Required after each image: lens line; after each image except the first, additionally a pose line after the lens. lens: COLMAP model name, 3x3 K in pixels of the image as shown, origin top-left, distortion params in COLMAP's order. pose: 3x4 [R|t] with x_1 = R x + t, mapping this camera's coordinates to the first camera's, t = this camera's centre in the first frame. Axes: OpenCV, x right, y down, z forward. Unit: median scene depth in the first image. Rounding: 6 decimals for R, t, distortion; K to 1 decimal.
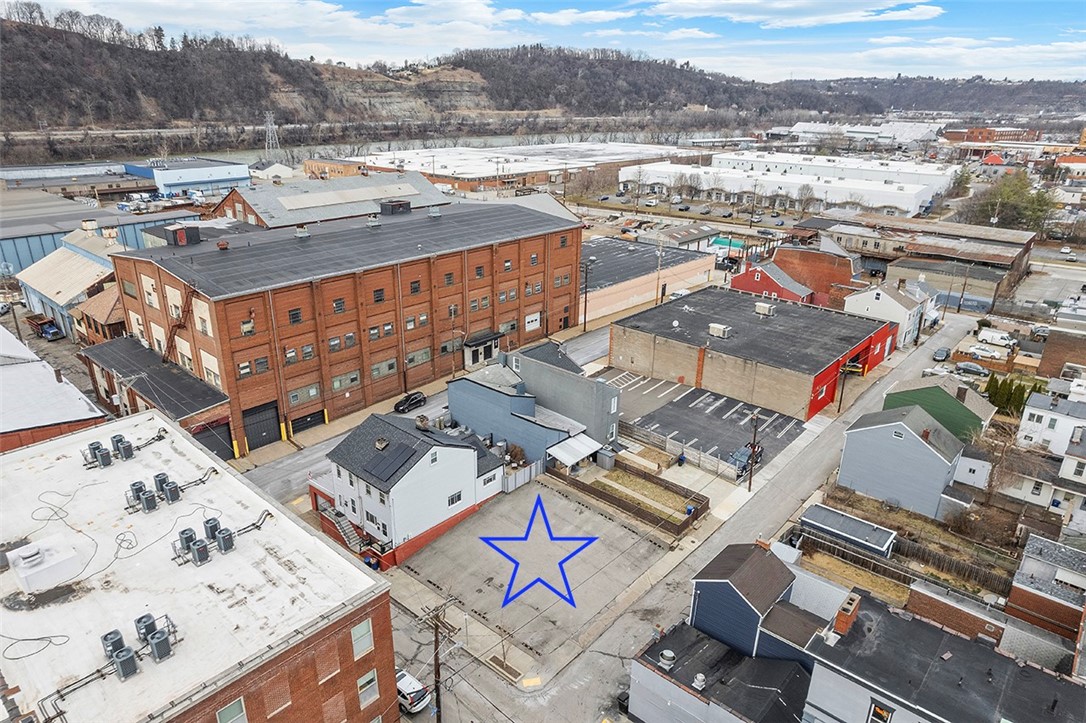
lens RADIAL K [[694.5, 0, 544.0], [0, 694.5, 365.2], [0, 0, 1]] dist [-0.071536, 0.061994]
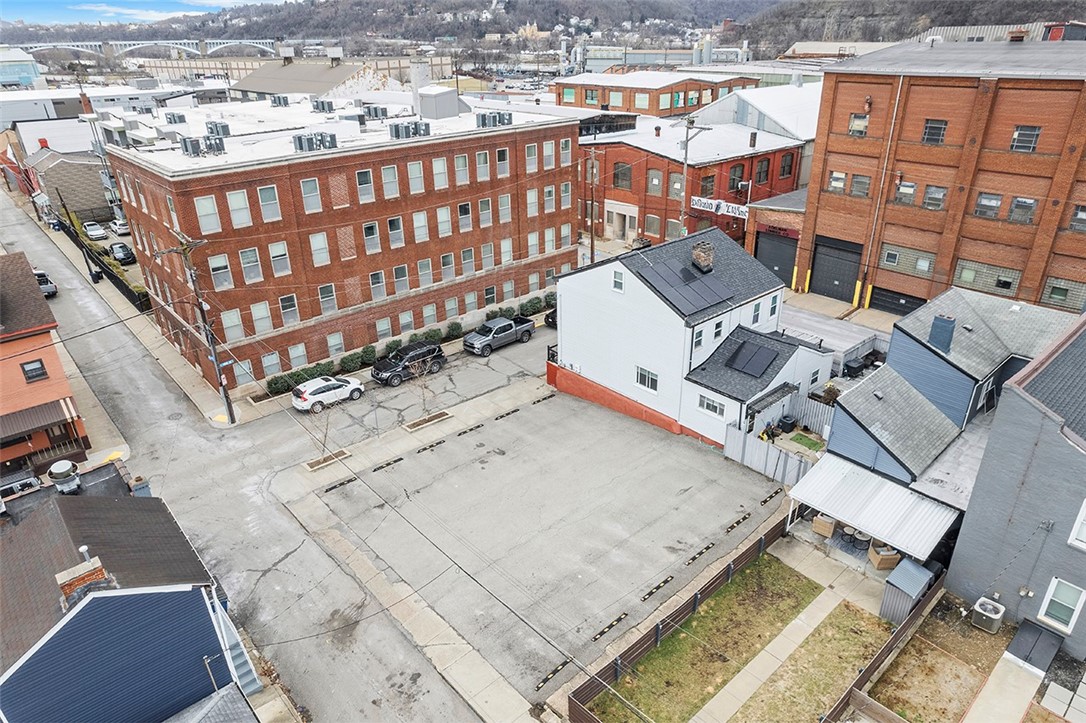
lens RADIAL K [[694.5, 0, 545.6], [0, 694.5, 364.9], [0, 0, 1]] dist [-0.071536, 0.061994]
pose [[-0.116465, 0.425735, -0.897321, 0.309446], [-0.349214, 0.828228, 0.438279, -0.038963], [0.929777, 0.364401, 0.052213, 0.644233]]
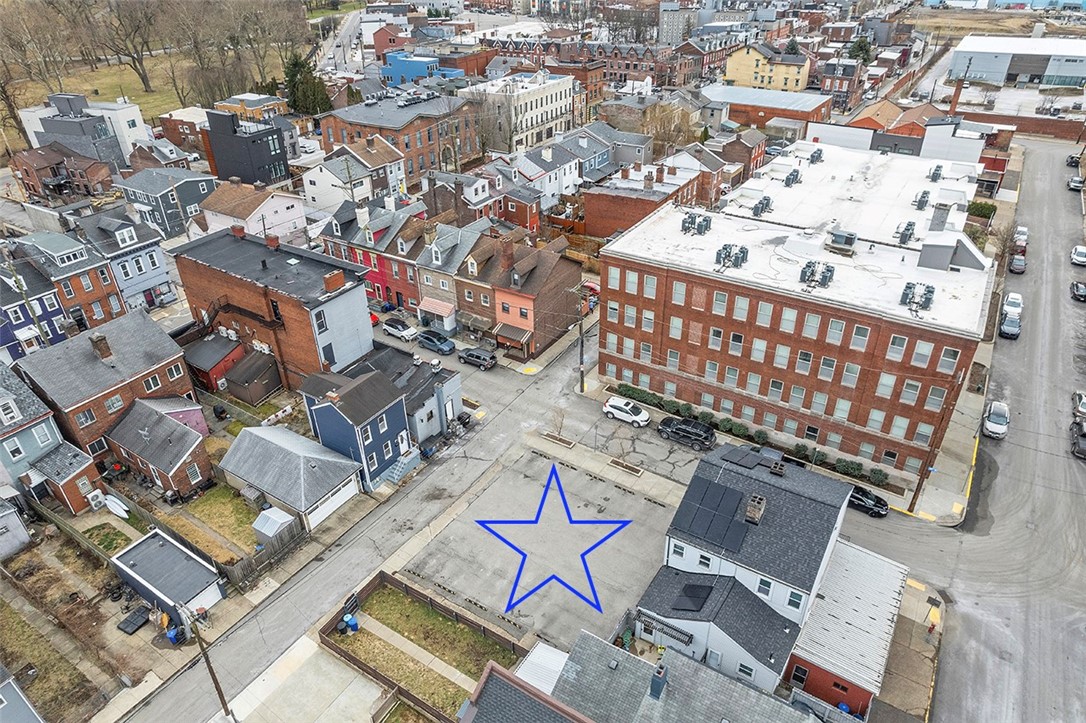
lens RADIAL K [[694.5, 0, 544.1], [0, 694.5, 367.4], [0, 0, 1]] dist [-0.071536, 0.061994]
pose [[-0.988166, 0.086518, -0.126656, 0.066536], [-0.050834, 0.594346, 0.802601, -0.370758], [0.144717, 0.799542, -0.582915, 0.914403]]
